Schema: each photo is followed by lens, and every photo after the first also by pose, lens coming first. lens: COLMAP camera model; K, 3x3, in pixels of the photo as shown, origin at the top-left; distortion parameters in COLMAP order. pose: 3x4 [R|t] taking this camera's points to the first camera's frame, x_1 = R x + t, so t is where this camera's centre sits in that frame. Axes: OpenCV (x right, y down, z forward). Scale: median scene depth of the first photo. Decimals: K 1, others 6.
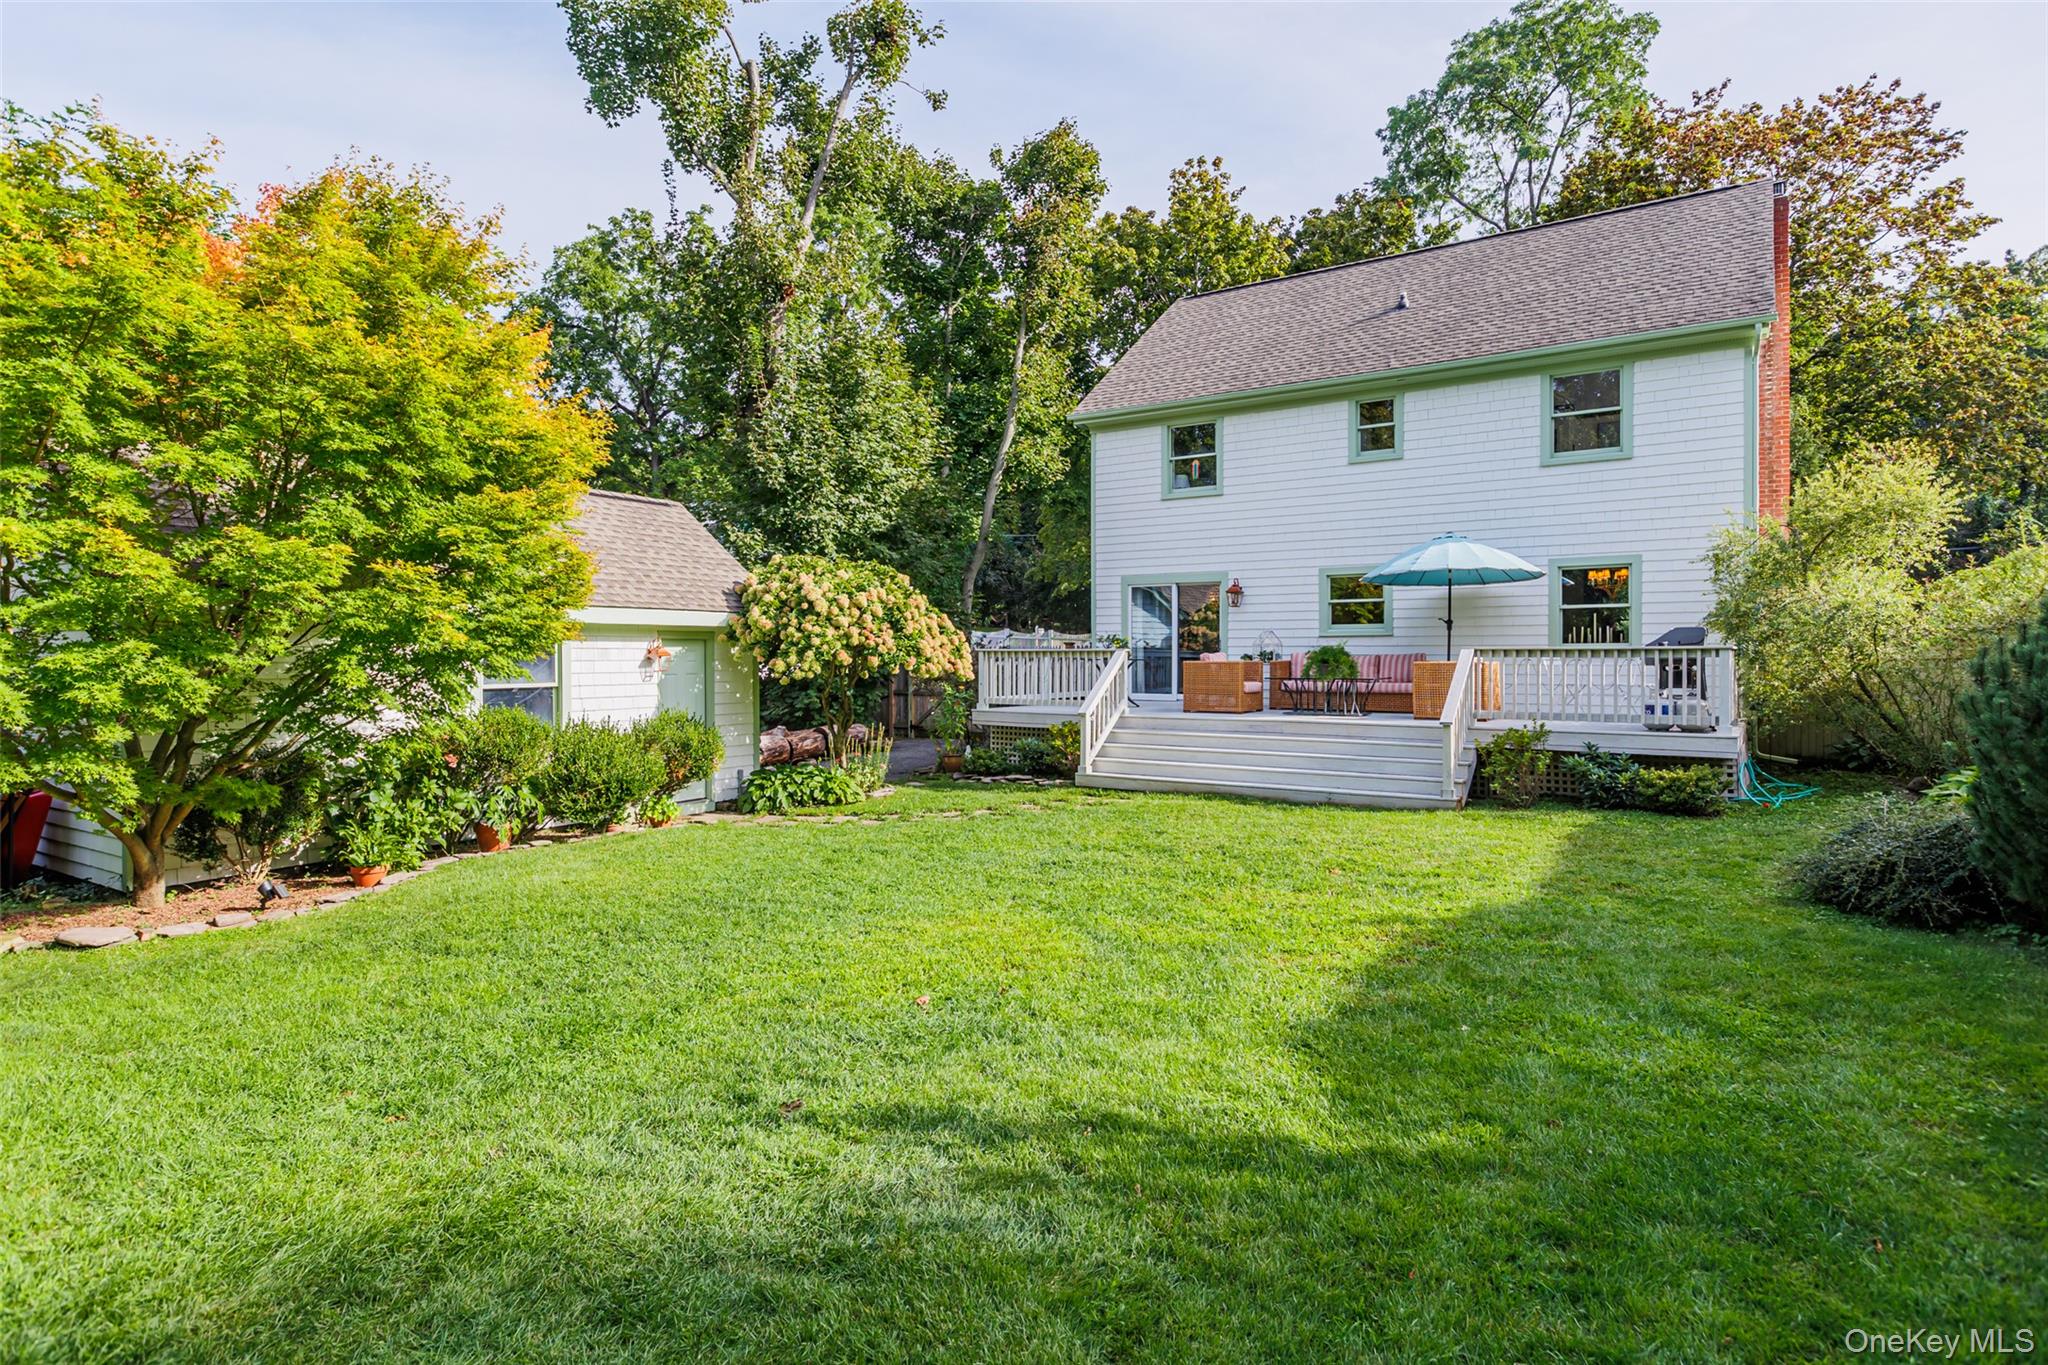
lens RADIAL K [[1093.6, 0, 1024.0], [0, 1093.6, 682.5], [0, 0, 1]] dist [0.001917, -0.000511]
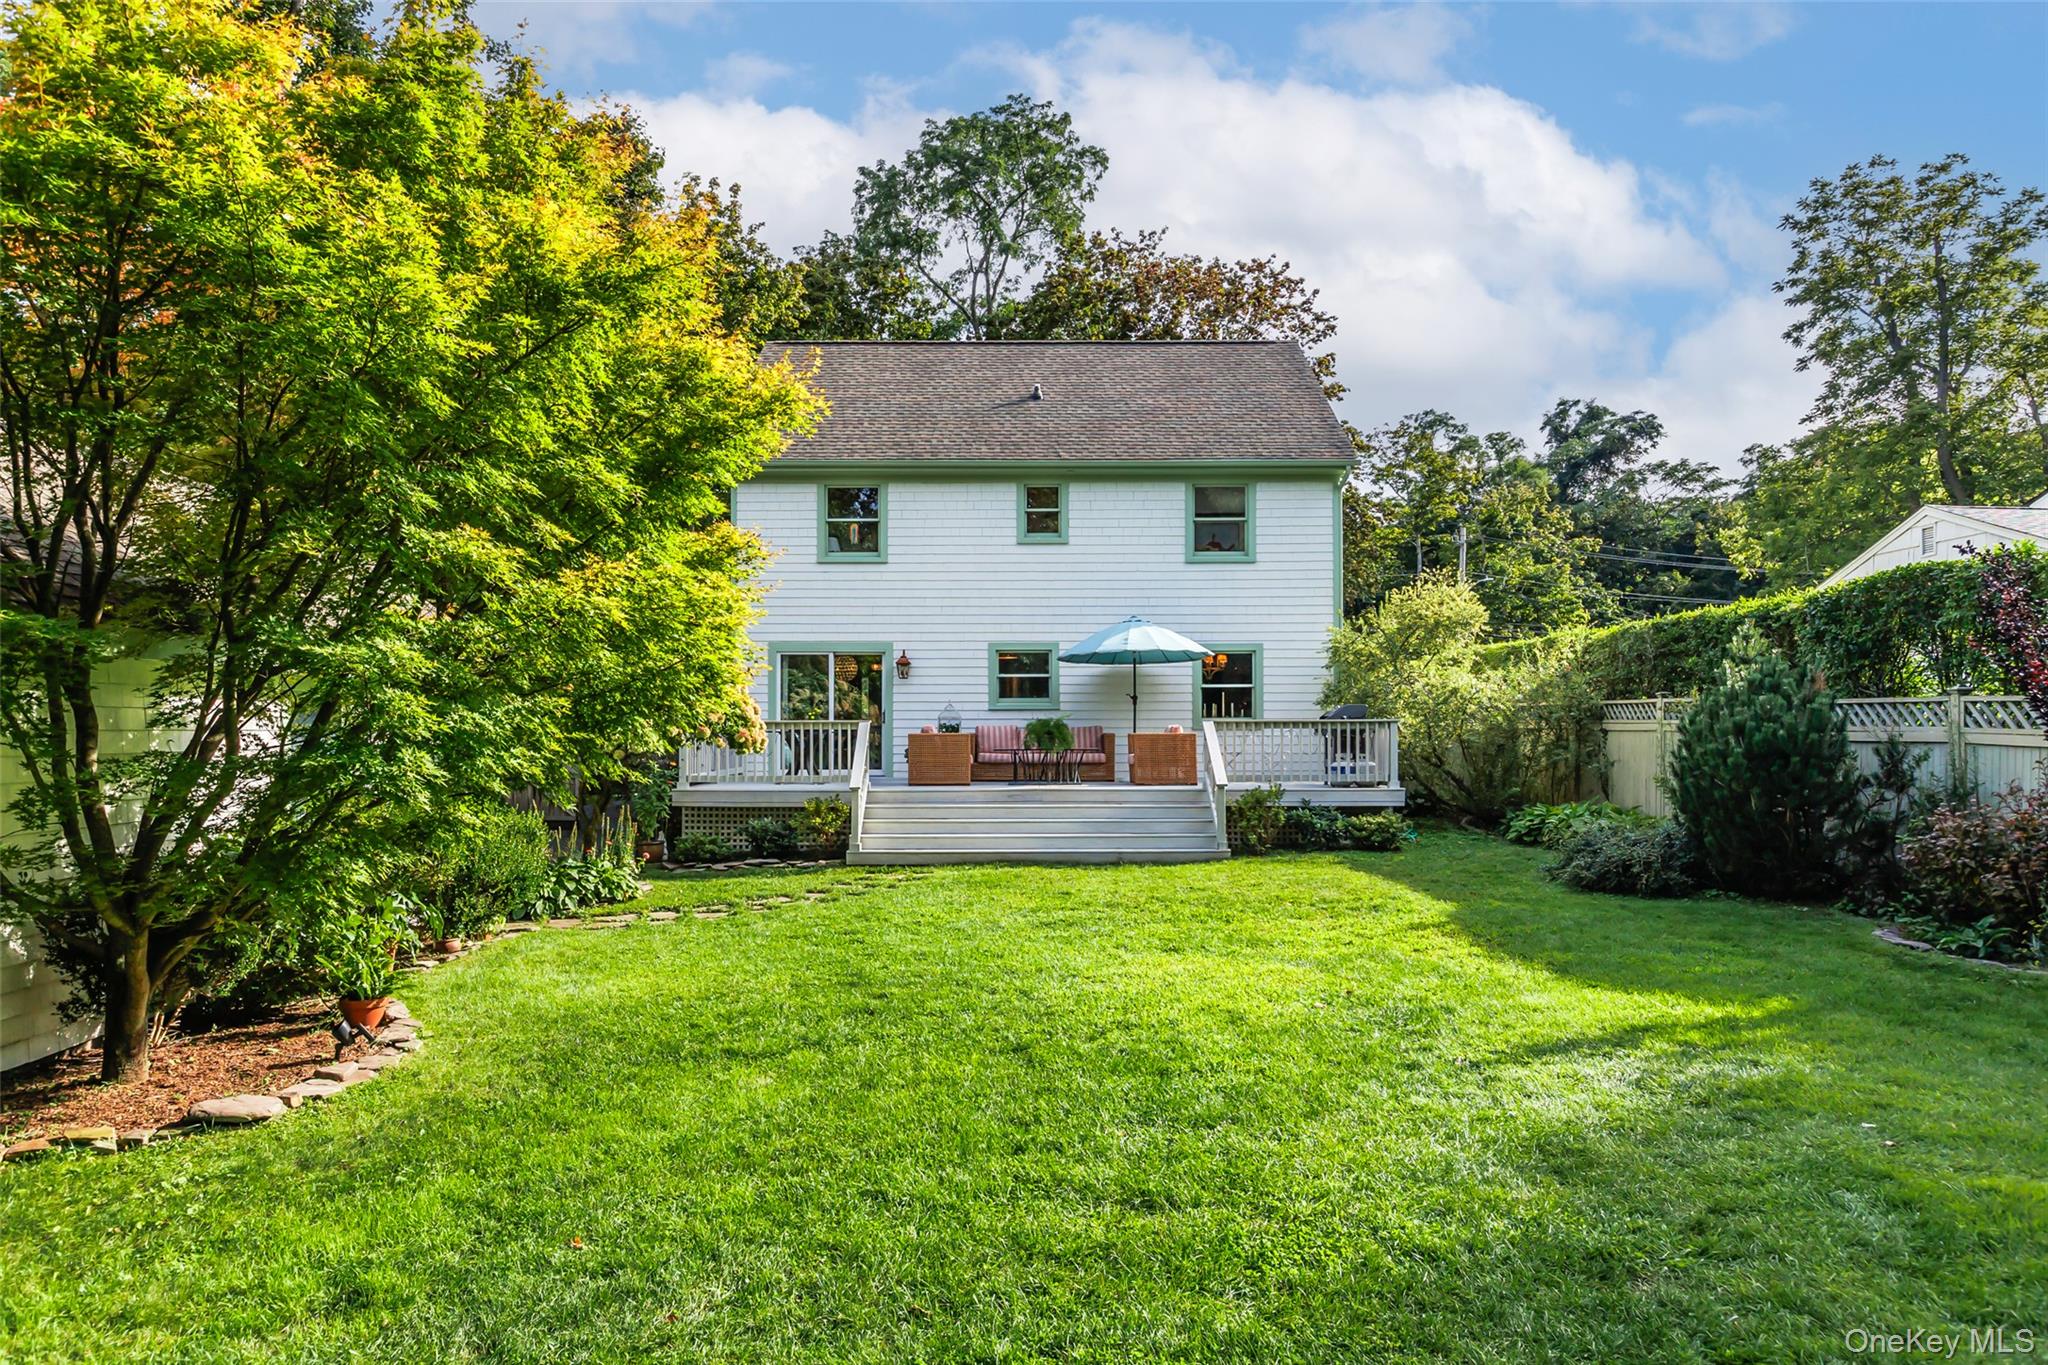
lens RADIAL K [[1261.7, 0, 1024.4], [0, 1261.7, 734.2], [0, 0, 1]] dist [0.007032, 0.000583]
pose [[0.826192, -0.001720, 0.563386, -0.383124], [0.015000, 0.999708, -0.018945, 0.004029], [-0.563189, 0.024103, 0.825977, 0.007662]]
